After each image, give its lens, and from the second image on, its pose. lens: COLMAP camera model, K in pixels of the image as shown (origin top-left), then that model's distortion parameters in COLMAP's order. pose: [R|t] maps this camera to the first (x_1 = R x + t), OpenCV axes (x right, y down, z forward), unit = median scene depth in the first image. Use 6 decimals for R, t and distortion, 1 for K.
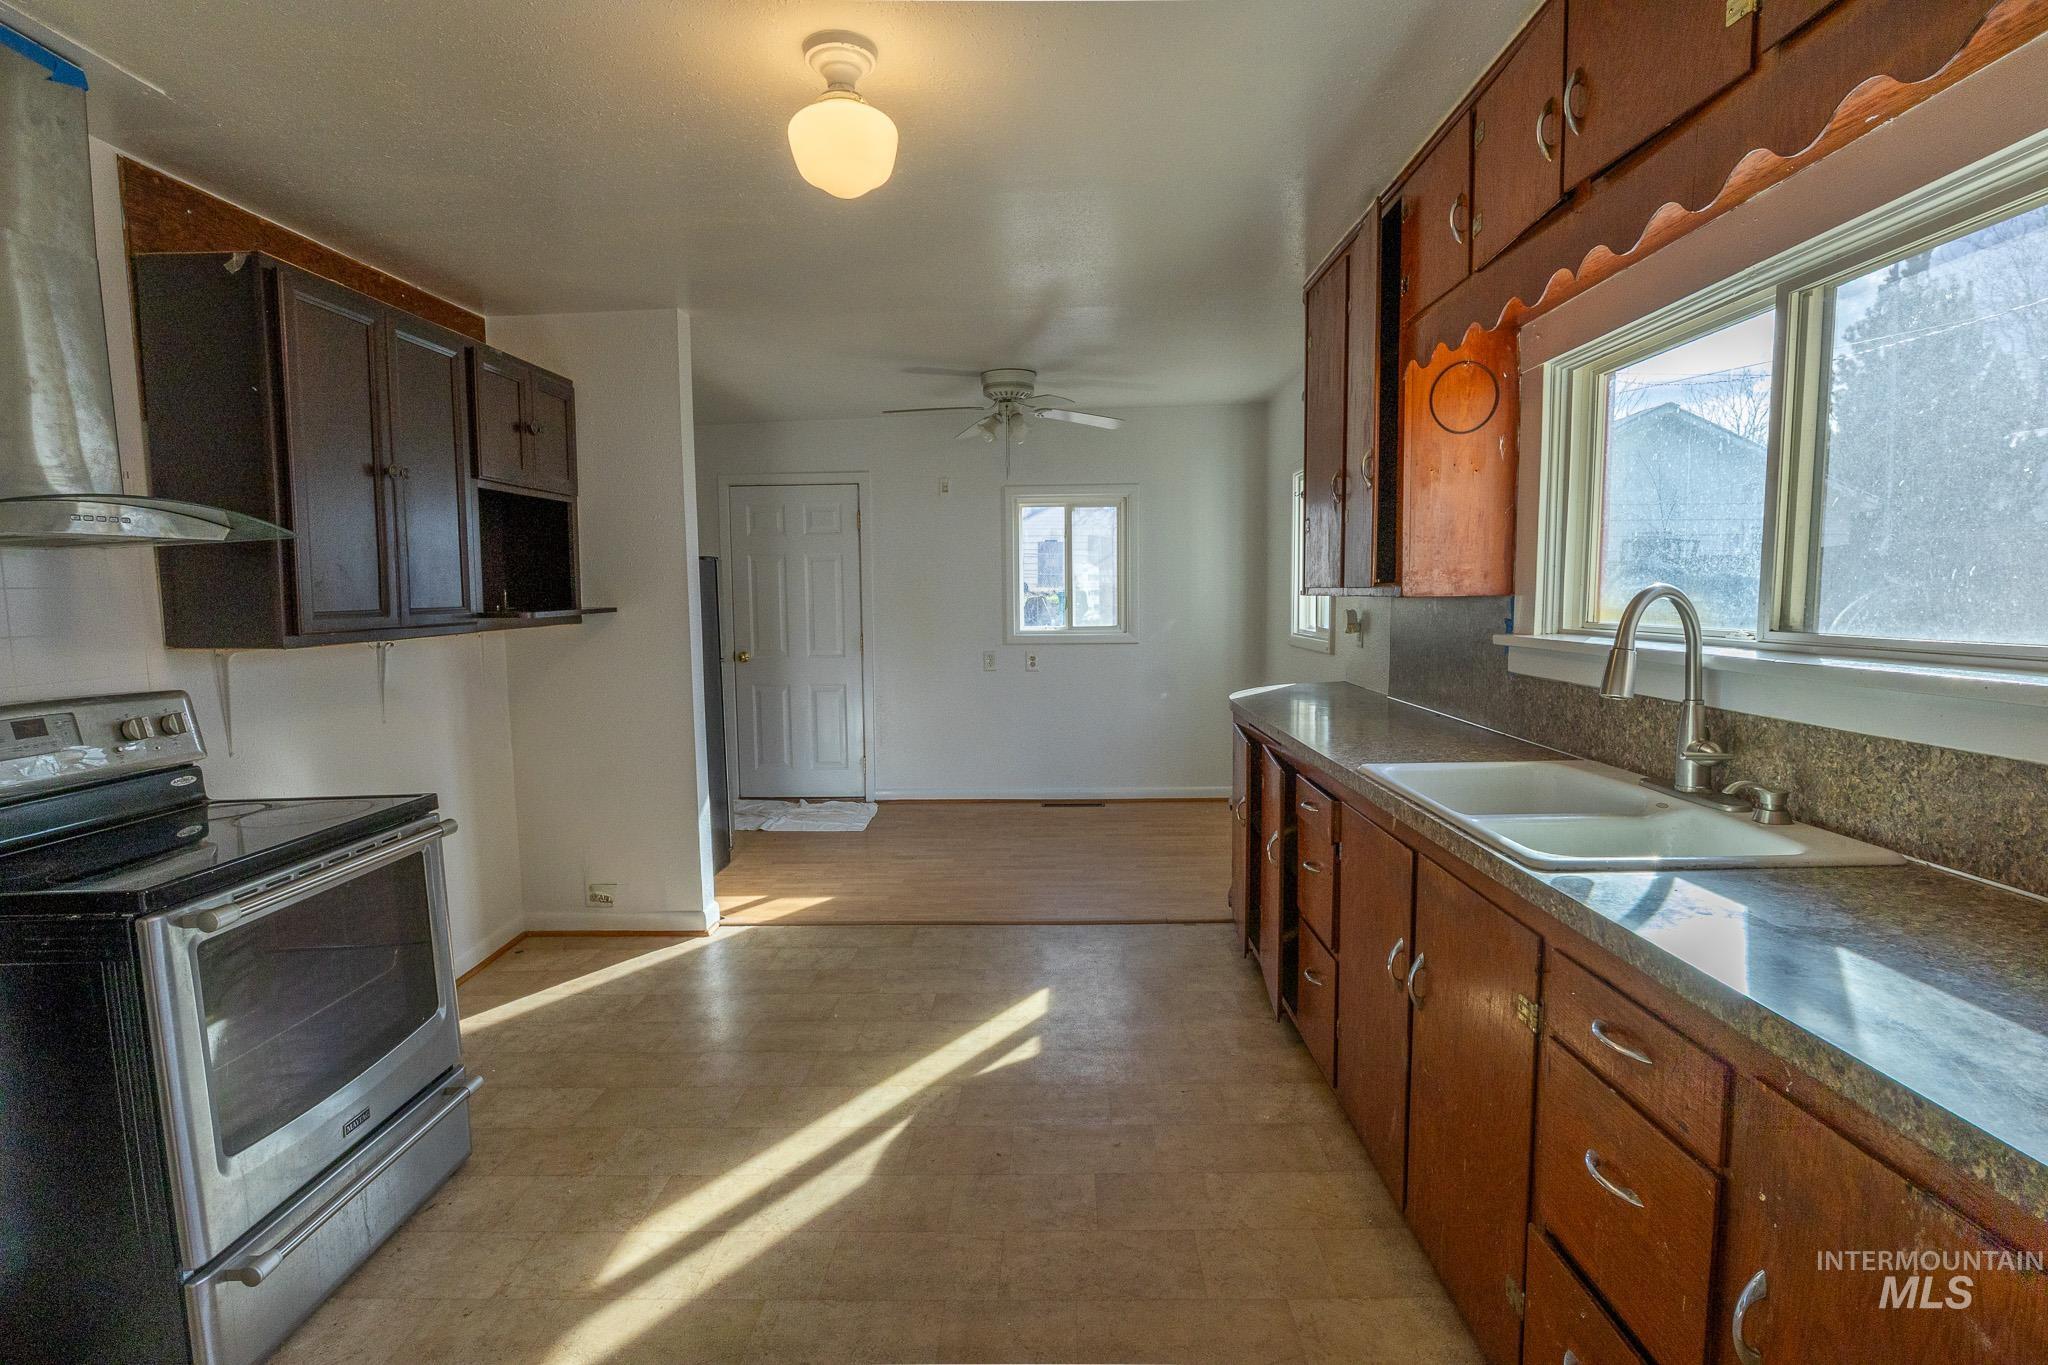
lens RADIAL K [[972.6, 0, 1029.0], [0, 972.6, 677.4], [0, 0, 1]] dist [0.000085, 0.000043]
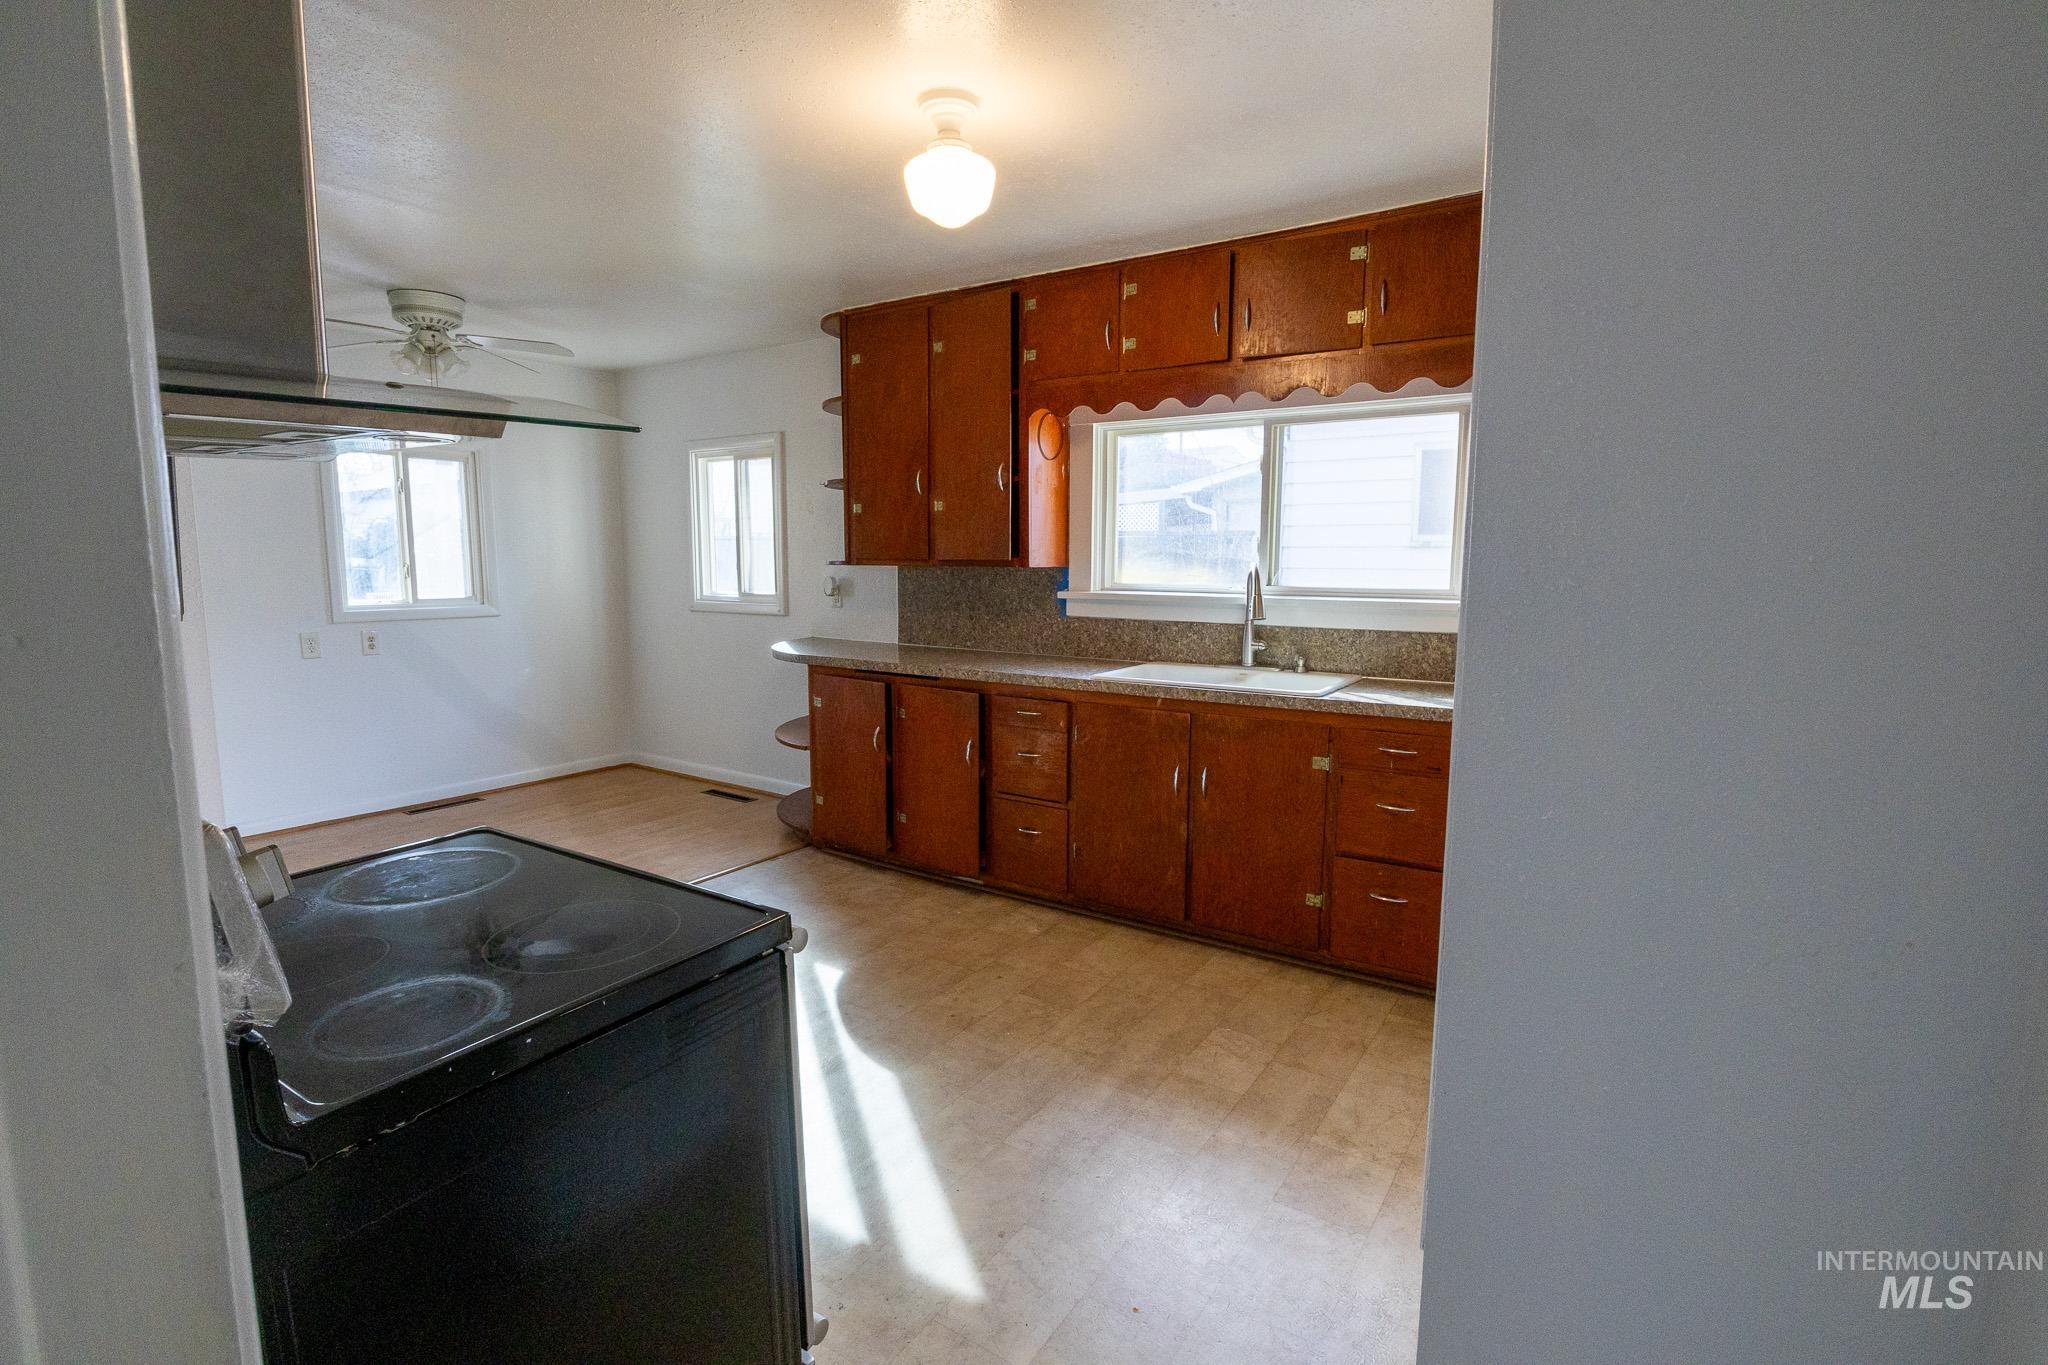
lens RADIAL K [[972.6, 0, 1029.0], [0, 972.6, 677.4], [0, 0, 1]] dist [0.000085, 0.000043]
pose [[0.523046, -0.092999, 0.847215, -0.735014], [0.063995, 0.995508, 0.069768, -0.016873], [-0.849898, 0.017726, 0.526648, 0.187109]]
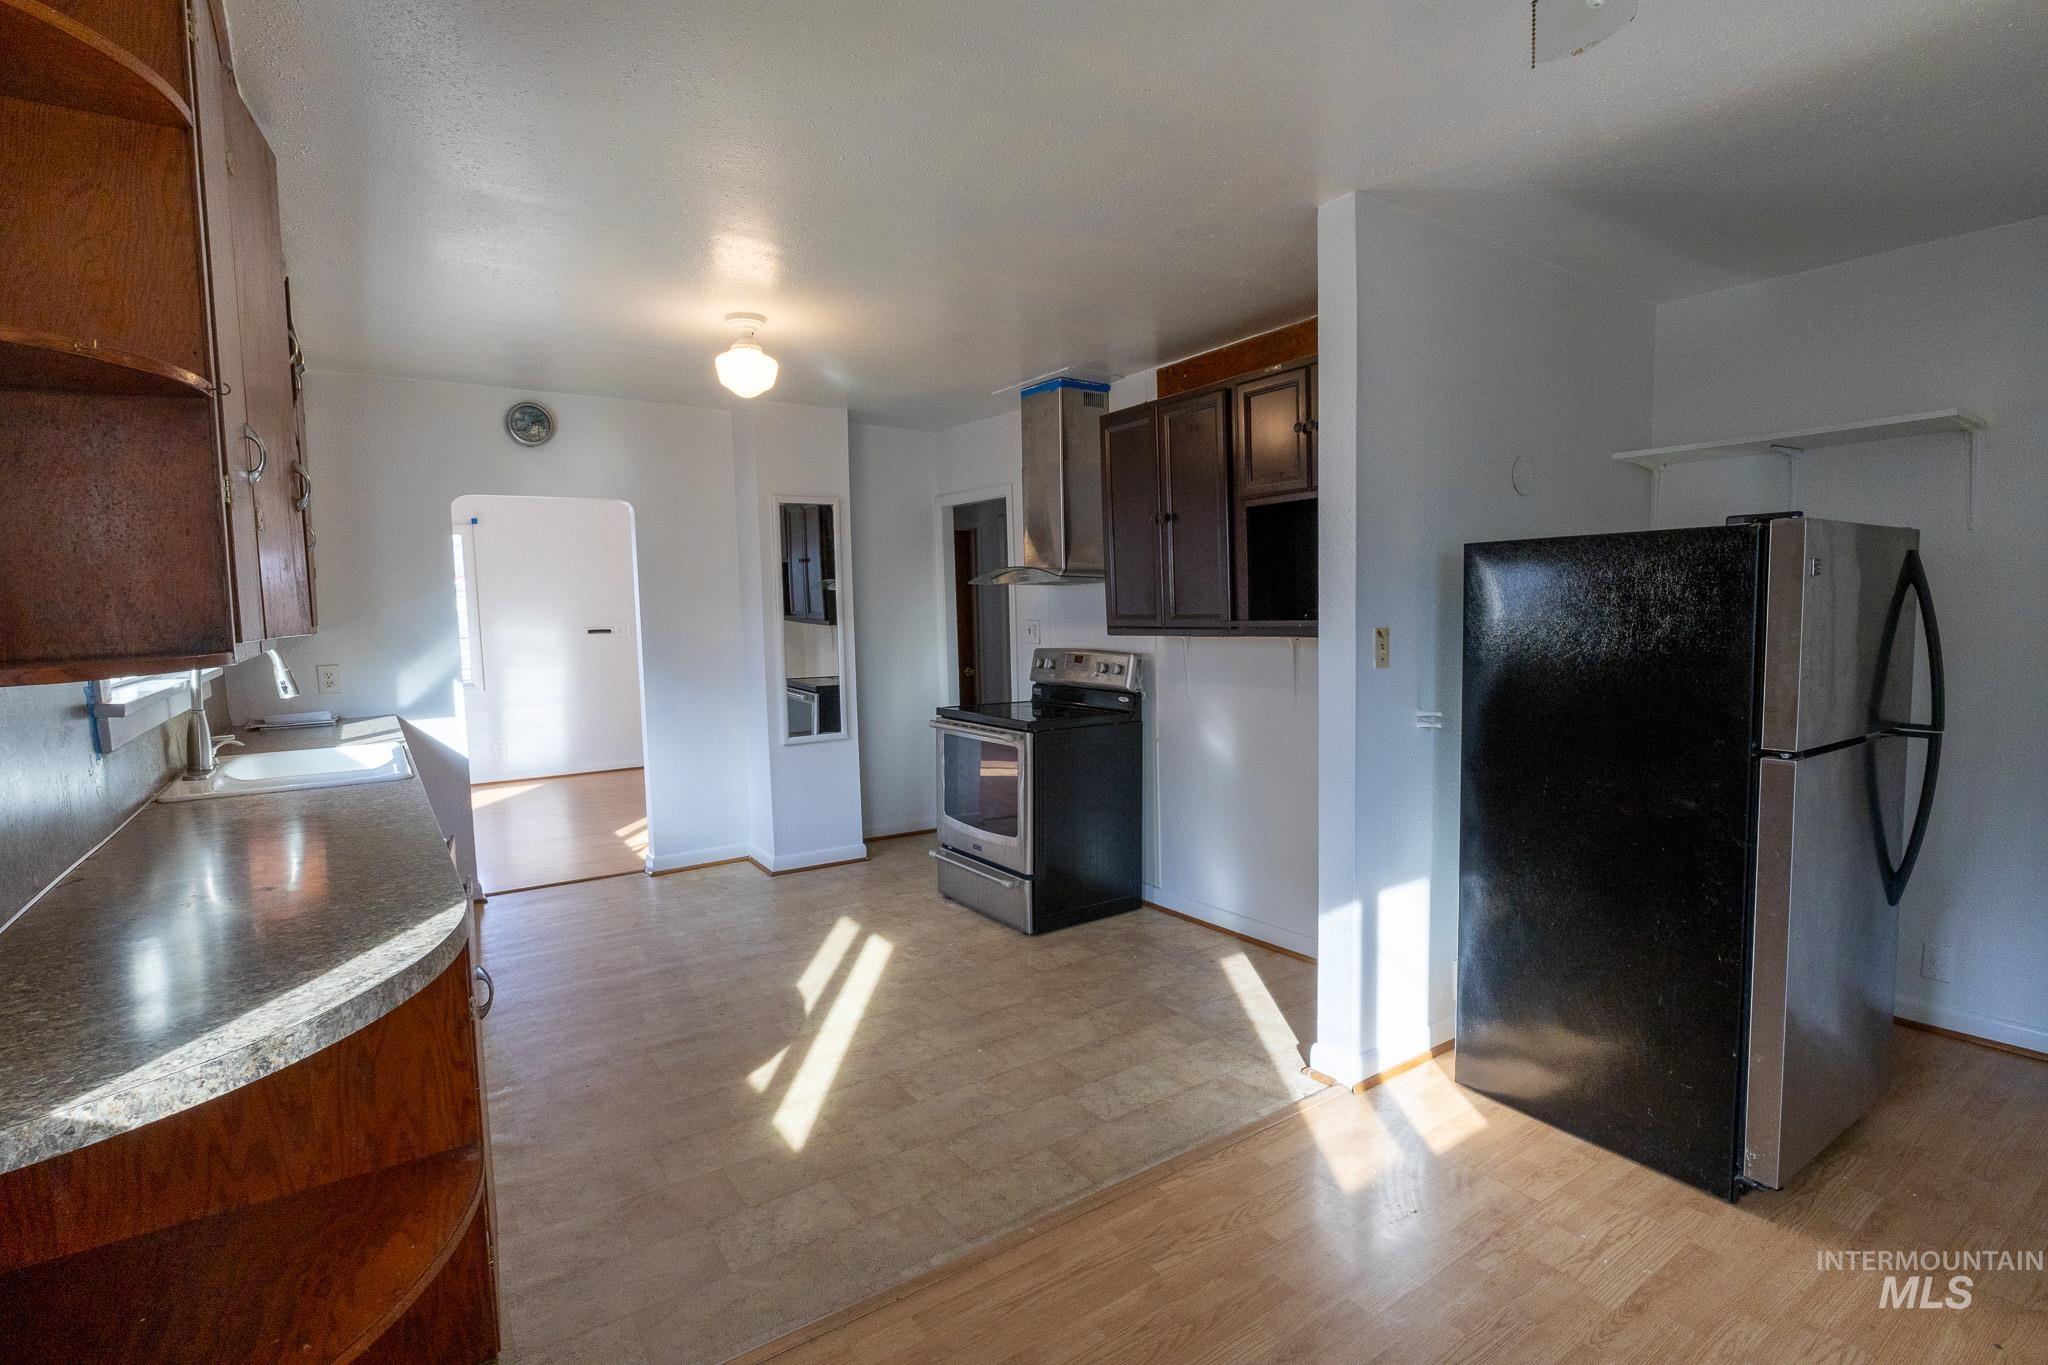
lens RADIAL K [[972.6, 0, 1029.0], [0, 972.6, 677.4], [0, 0, 1]] dist [0.000085, 0.000043]
pose [[-0.810974, 0.087259, -0.578539, 0.281894], [-0.009392, 0.986747, 0.161993, -0.172632], [0.585007, 0.136806, -0.799407, 1.690599]]
